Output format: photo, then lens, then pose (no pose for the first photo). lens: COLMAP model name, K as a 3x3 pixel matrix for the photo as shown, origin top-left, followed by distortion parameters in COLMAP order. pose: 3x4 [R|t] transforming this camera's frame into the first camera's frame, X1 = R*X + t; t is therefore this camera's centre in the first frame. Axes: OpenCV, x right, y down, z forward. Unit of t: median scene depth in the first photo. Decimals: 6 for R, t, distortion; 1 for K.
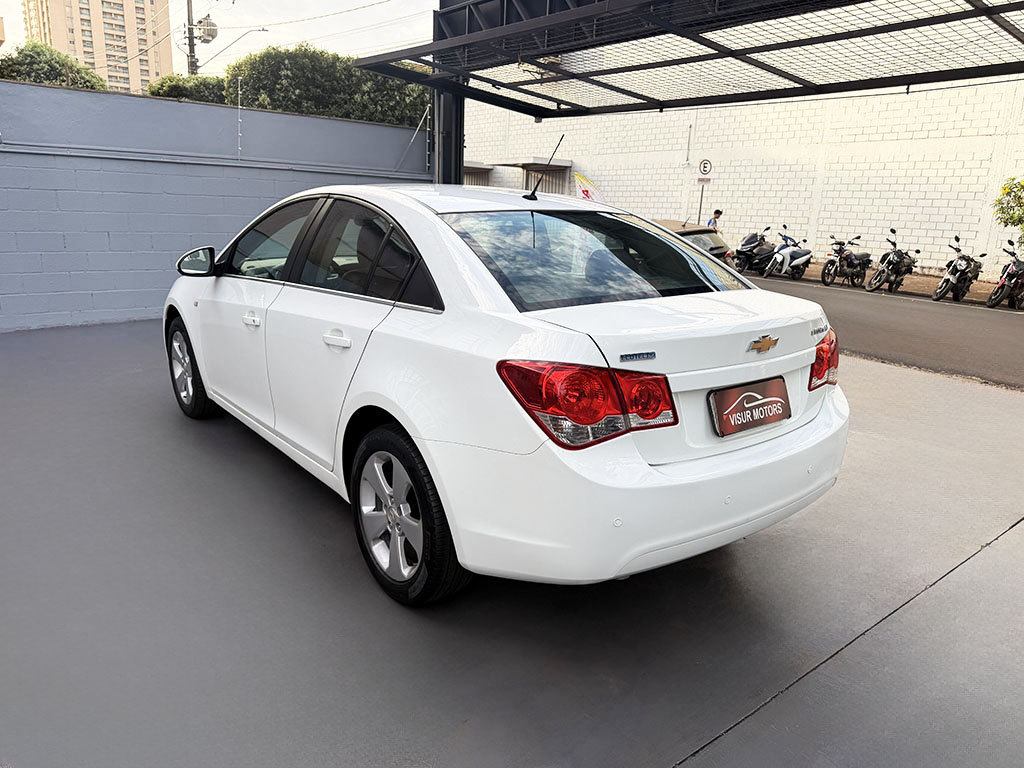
lens RADIAL K [[751.4, 0, 522.6], [0, 751.4, 385.5], [0, 0, 1]] dist [0.044721, -0.044336]
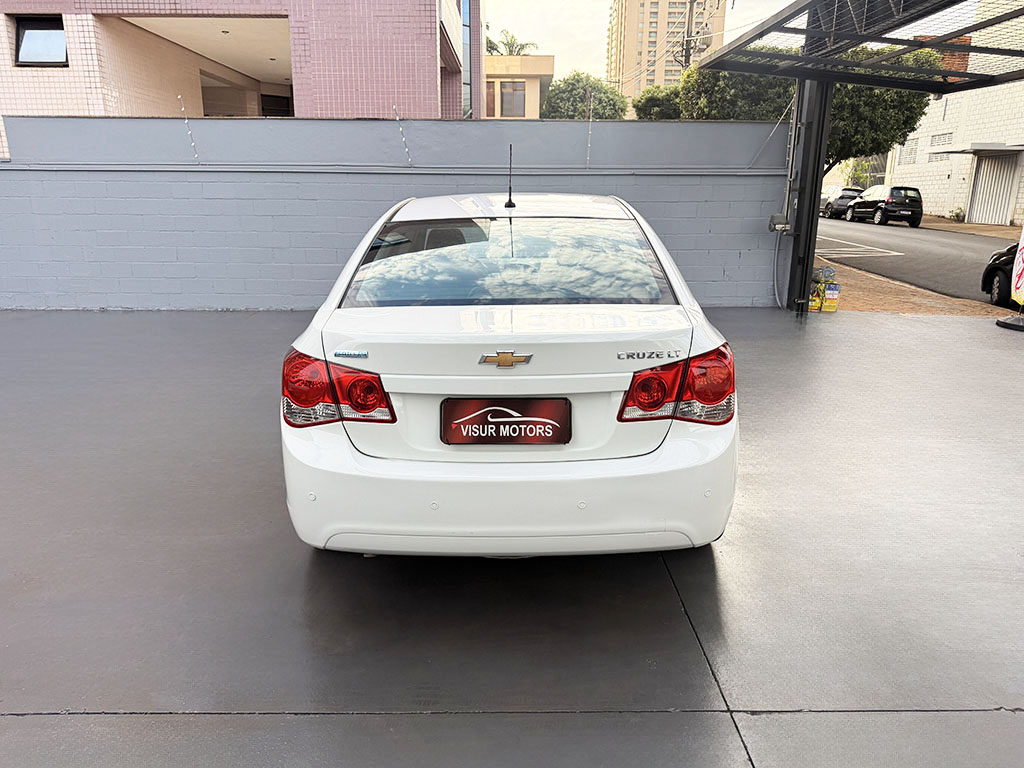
lens RADIAL K [[751.4, 0, 511.1], [0, 751.4, 383.0], [0, 0, 1]] dist [0.044721, -0.044336]
pose [[0.768023, 0.127206, -0.627662, 0.899492], [-0.125797, 0.990947, 0.046903, -0.067894], [0.627946, 0.042936, 0.777072, 0.248218]]
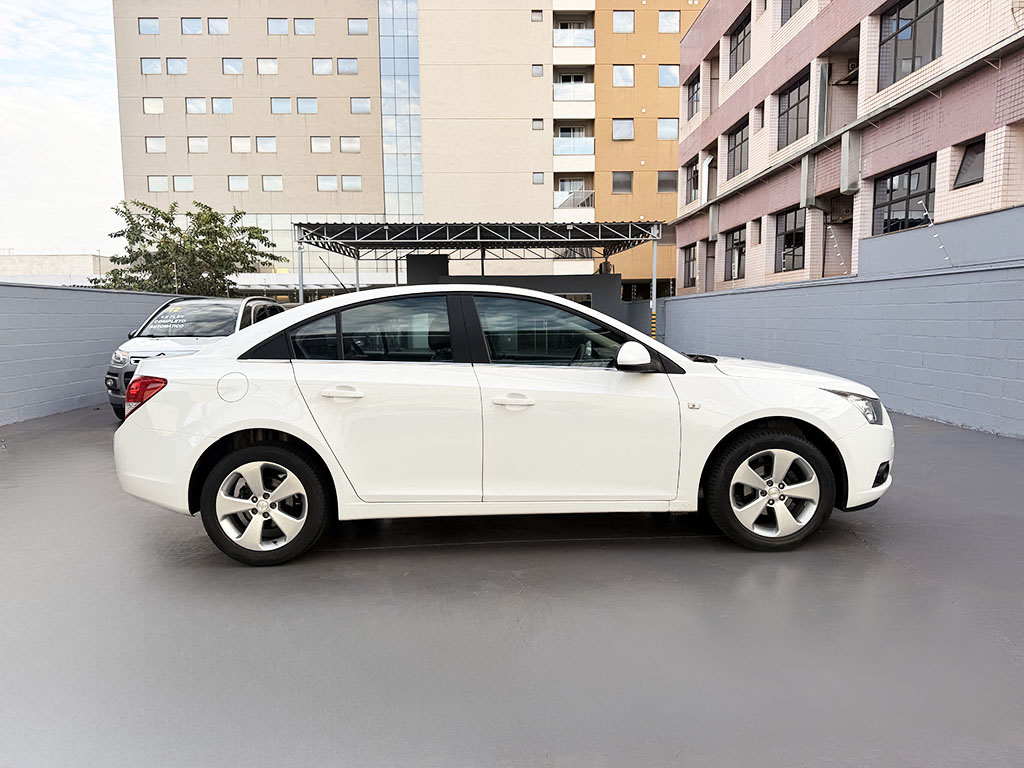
lens RADIAL K [[751.4, 0, 506.5], [0, 751.4, 380.2], [0, 0, 1]] dist [0.044721, -0.044336]
pose [[-0.627745, 0.036646, -0.777556, 1.240147], [-0.190163, 0.961406, 0.198836, -0.544466], [0.754834, 0.272681, -0.596549, 2.686359]]
